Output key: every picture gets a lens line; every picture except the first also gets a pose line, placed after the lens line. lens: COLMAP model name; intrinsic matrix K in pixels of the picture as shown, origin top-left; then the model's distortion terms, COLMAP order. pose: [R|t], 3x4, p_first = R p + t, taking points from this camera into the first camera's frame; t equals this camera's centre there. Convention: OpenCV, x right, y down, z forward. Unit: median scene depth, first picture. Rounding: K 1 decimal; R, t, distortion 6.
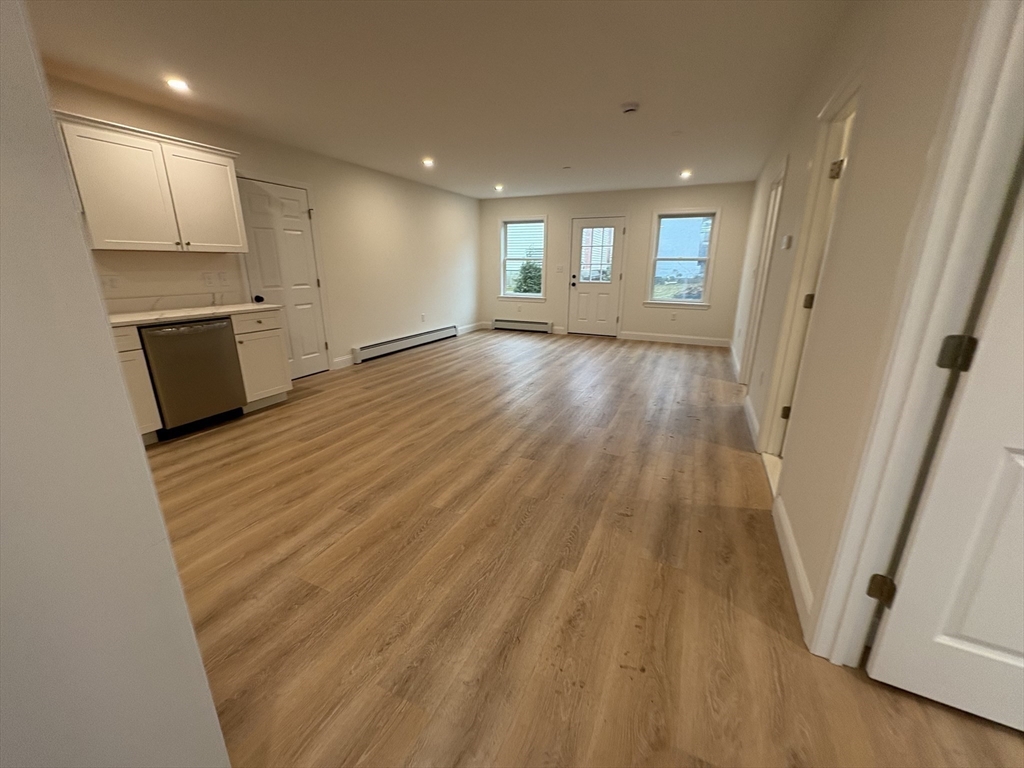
lens RADIAL K [[406.1, 0, 512.0], [0, 406.1, 384.0], [0, 0, 1]] dist [-0.000045, 0.000012]
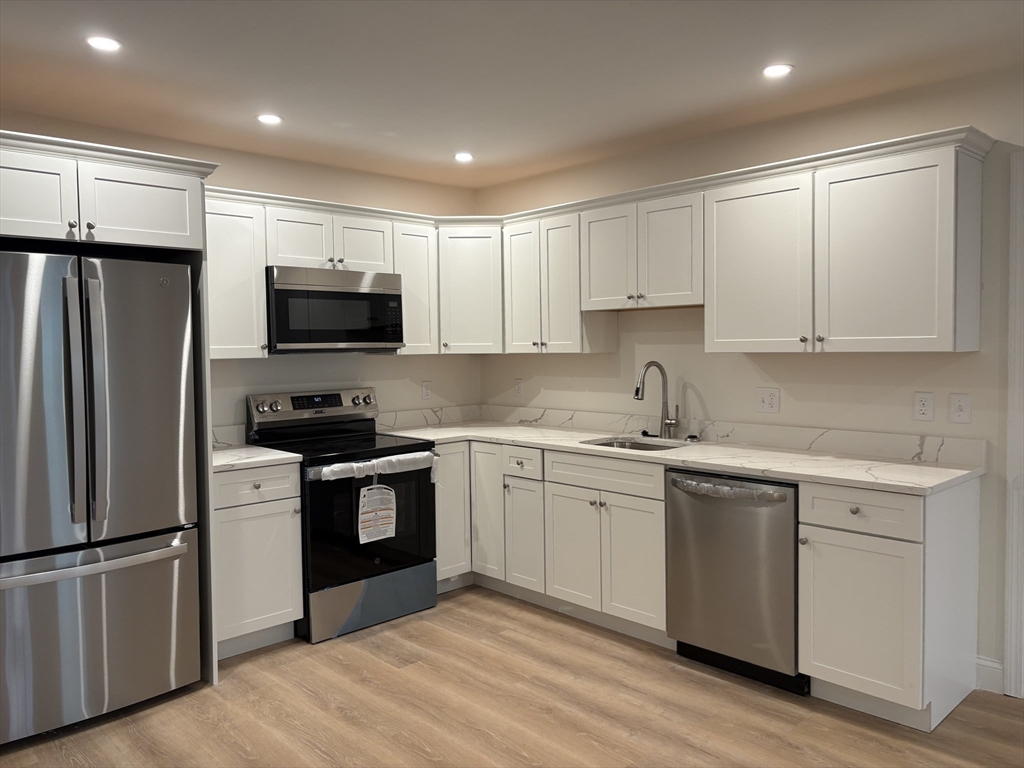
lens RADIAL K [[761.5, 0, 512.0], [0, 761.5, 384.0], [0, 0, 1]] dist [0.004274, 0.002219]
pose [[-0.359631, 0.048329, -0.931842, 0.275632], [-0.252617, 0.956320, 0.147092, -0.347169], [0.898249, 0.288298, -0.331714, 1.023521]]
